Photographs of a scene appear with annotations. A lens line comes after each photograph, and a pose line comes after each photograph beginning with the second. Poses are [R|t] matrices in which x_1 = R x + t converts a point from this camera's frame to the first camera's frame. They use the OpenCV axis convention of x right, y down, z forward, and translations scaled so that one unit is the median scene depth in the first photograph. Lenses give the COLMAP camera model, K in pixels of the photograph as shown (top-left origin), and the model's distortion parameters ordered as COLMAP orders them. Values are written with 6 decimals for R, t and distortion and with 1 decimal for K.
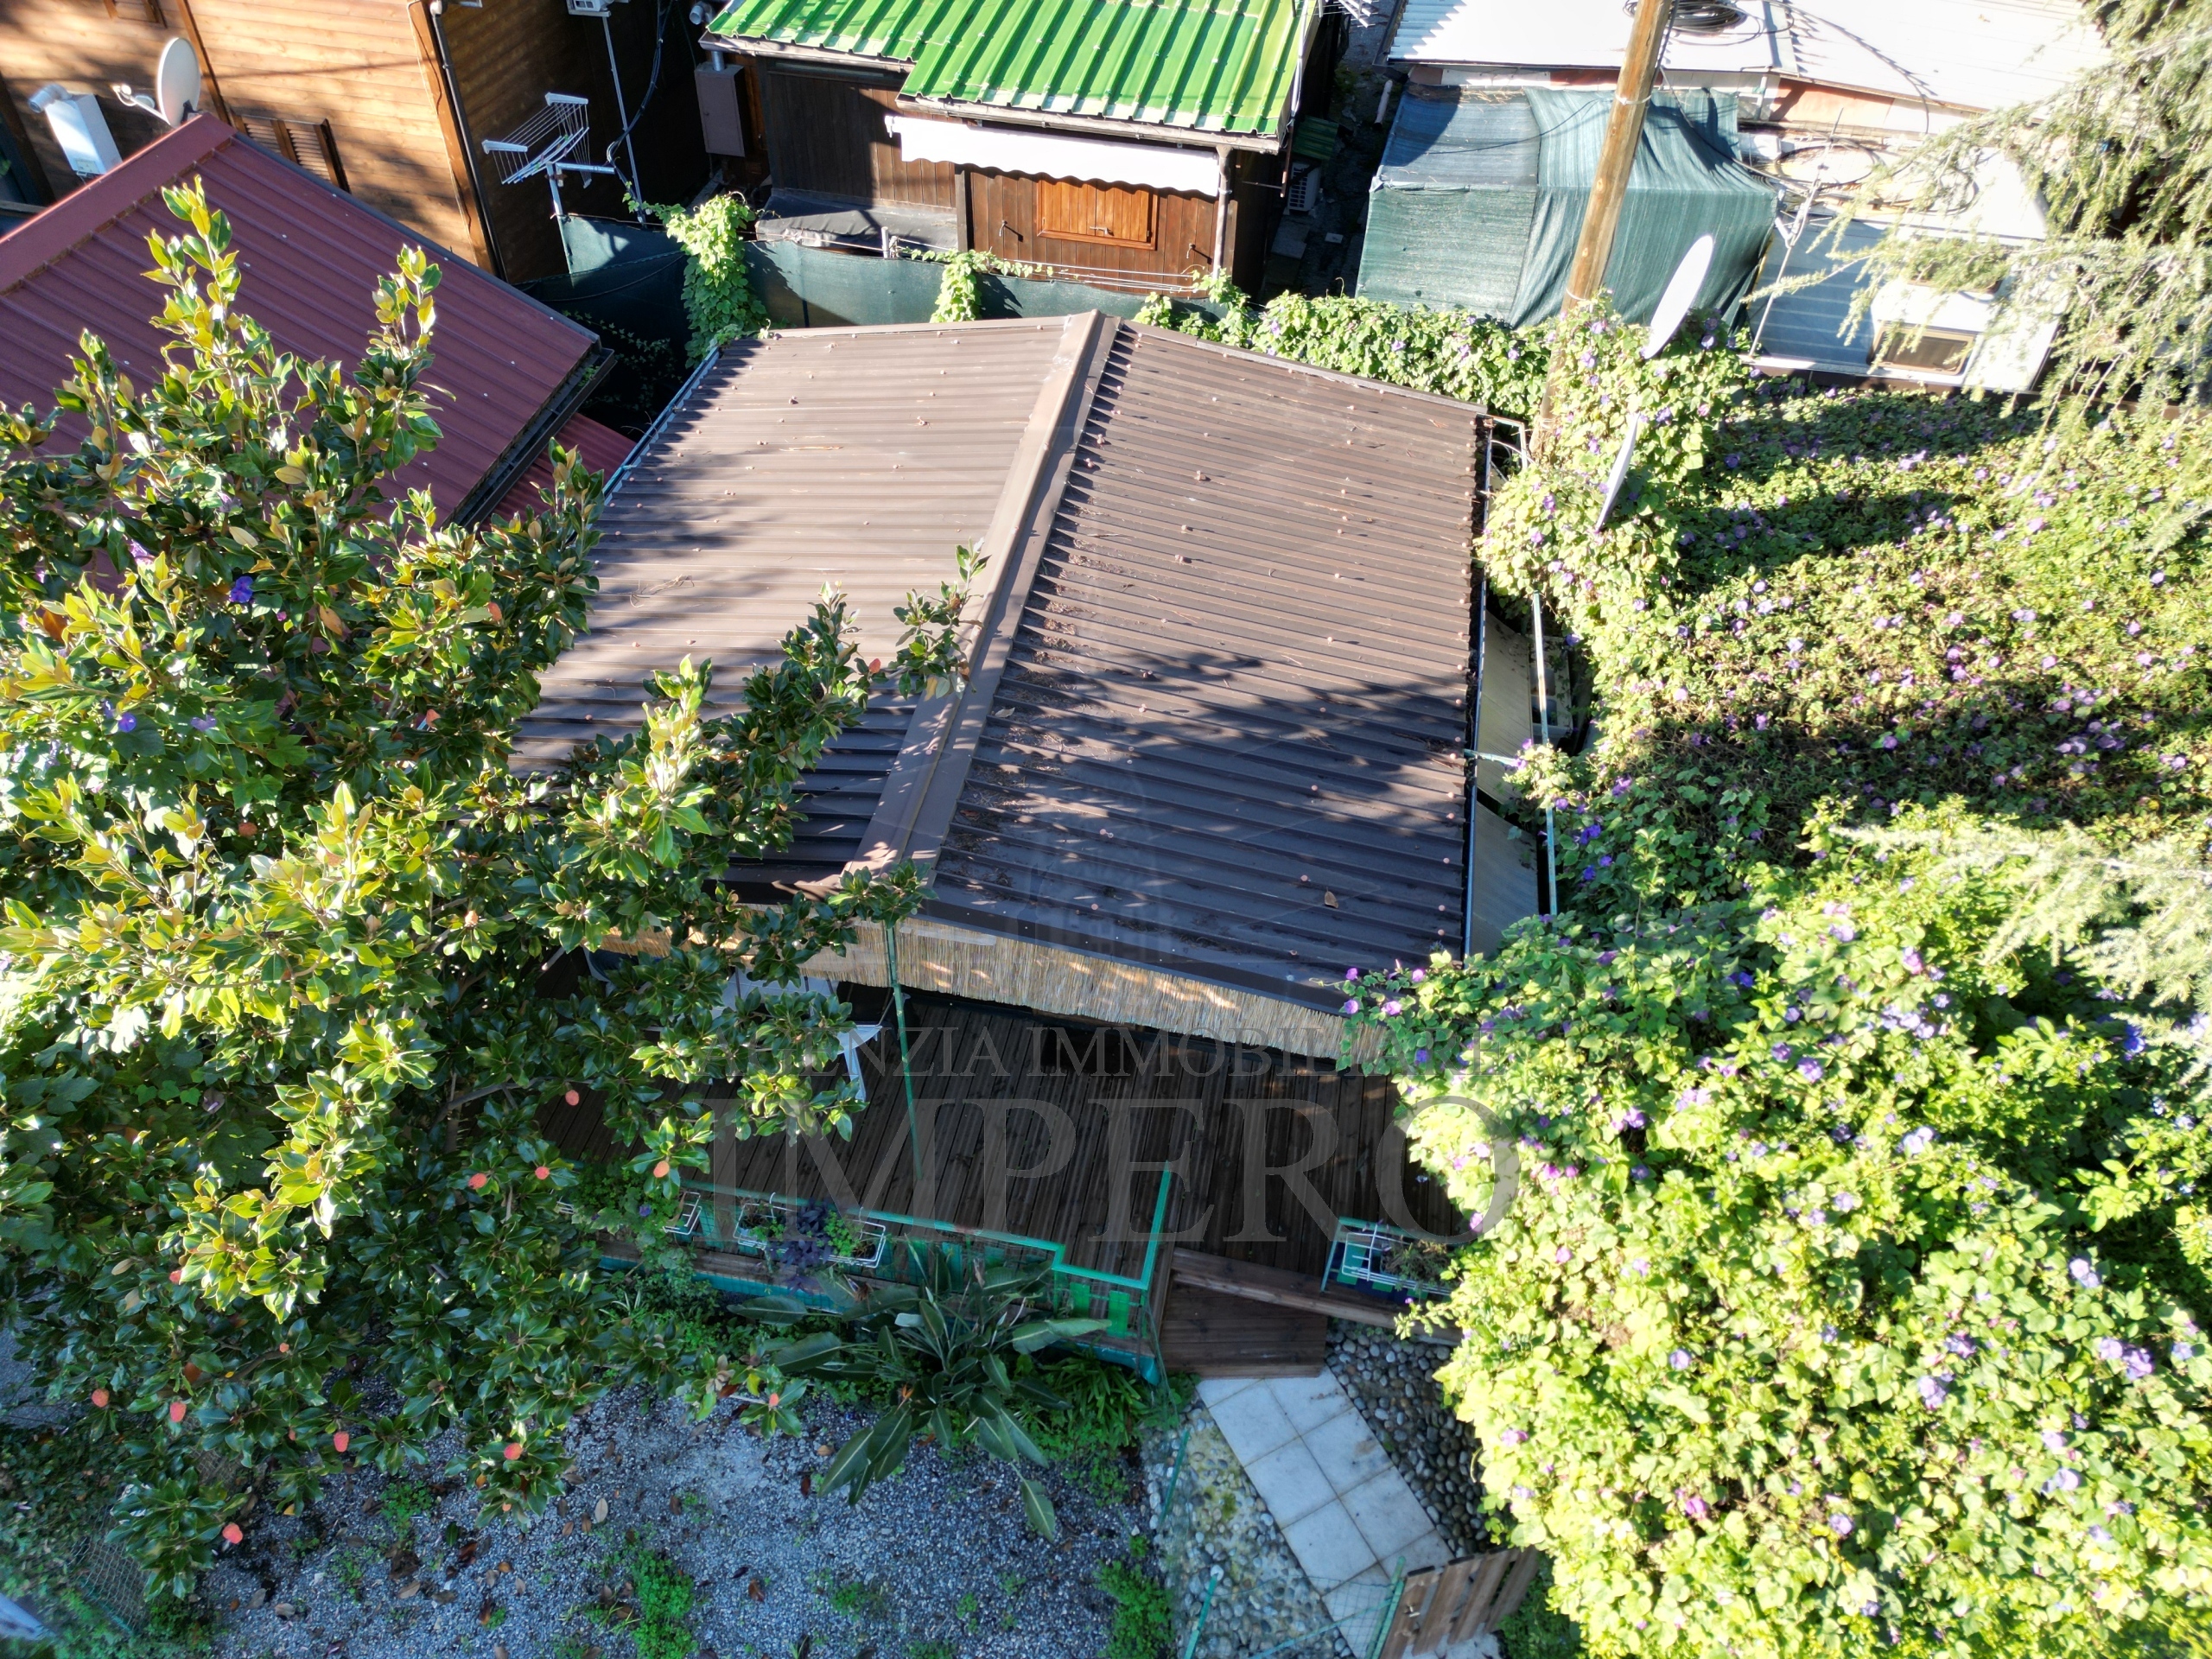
lens RADIAL K [[1540.1, 0, 1118.5], [0, 1540.1, 833.4], [0, 0, 1]] dist [0.067872, -0.055293]
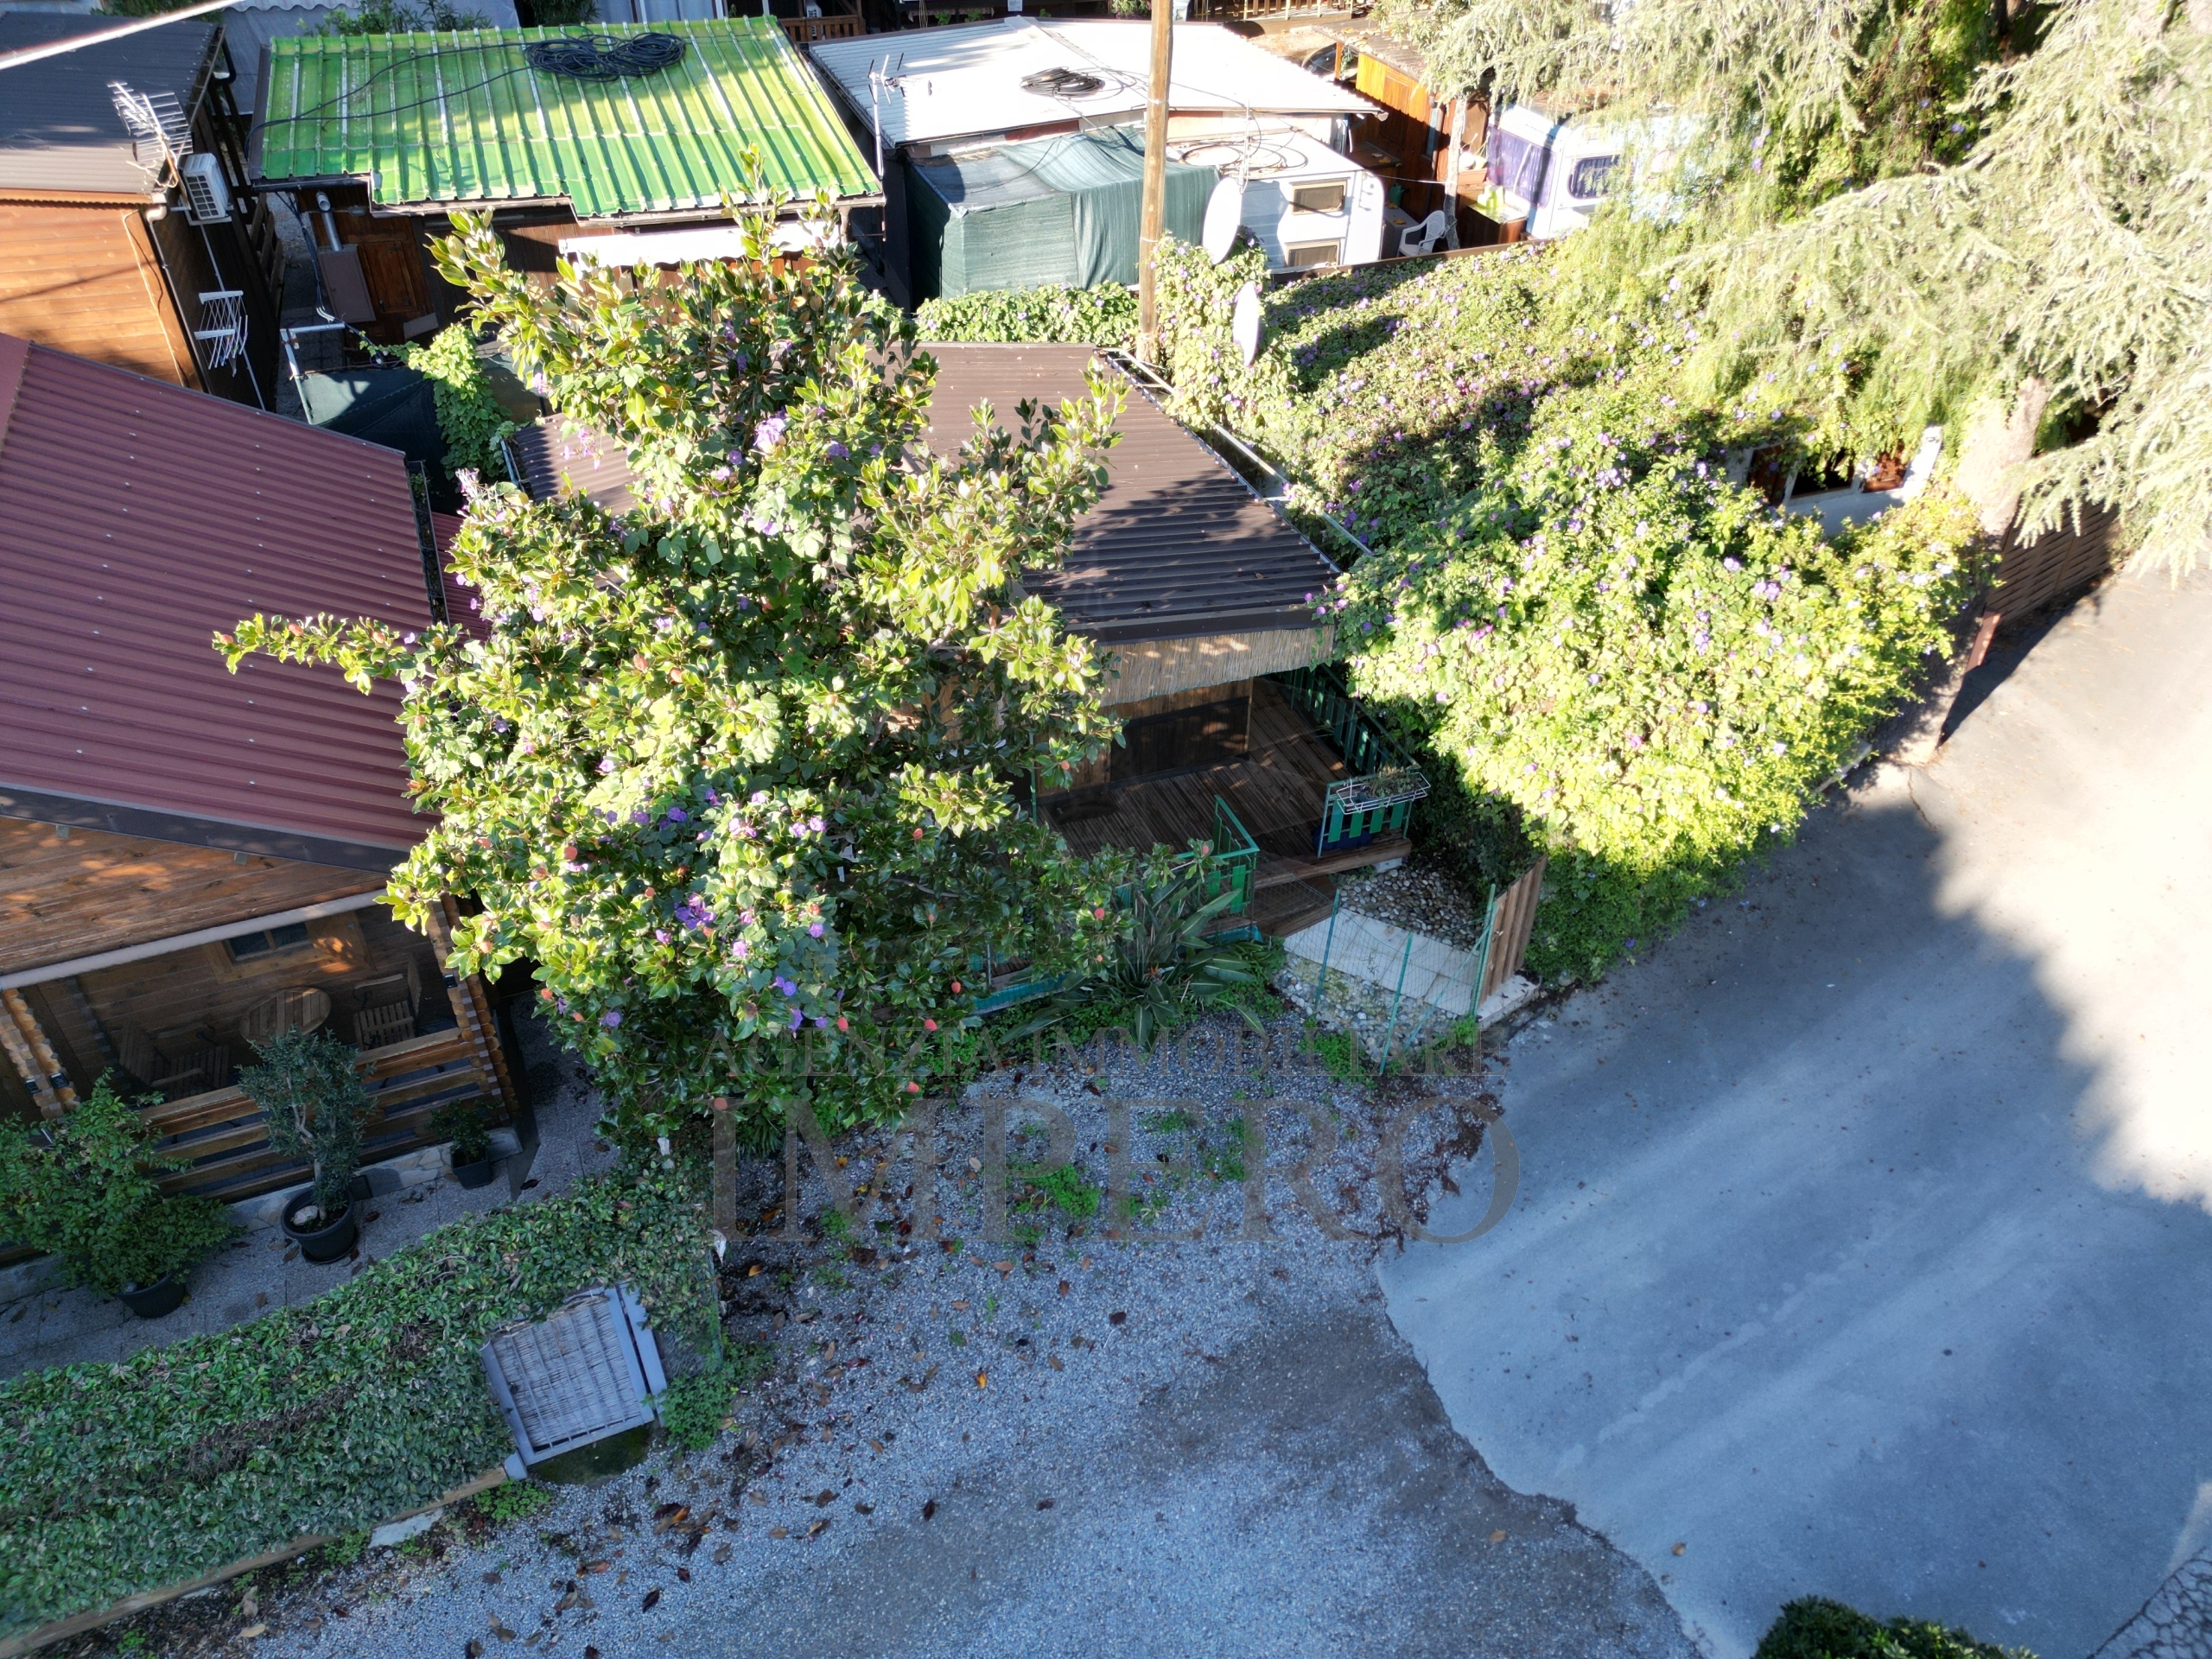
lens RADIAL K [[1540.1, 0, 1118.5], [0, 1540.1, 833.4], [0, 0, 1]] dist [0.067872, -0.055293]
pose [[0.845302, -0.339583, 0.412490, -0.562009], [0.382802, 0.923514, -0.024181, 0.209927], [-0.372729, 0.178342, 0.910641, -0.243589]]
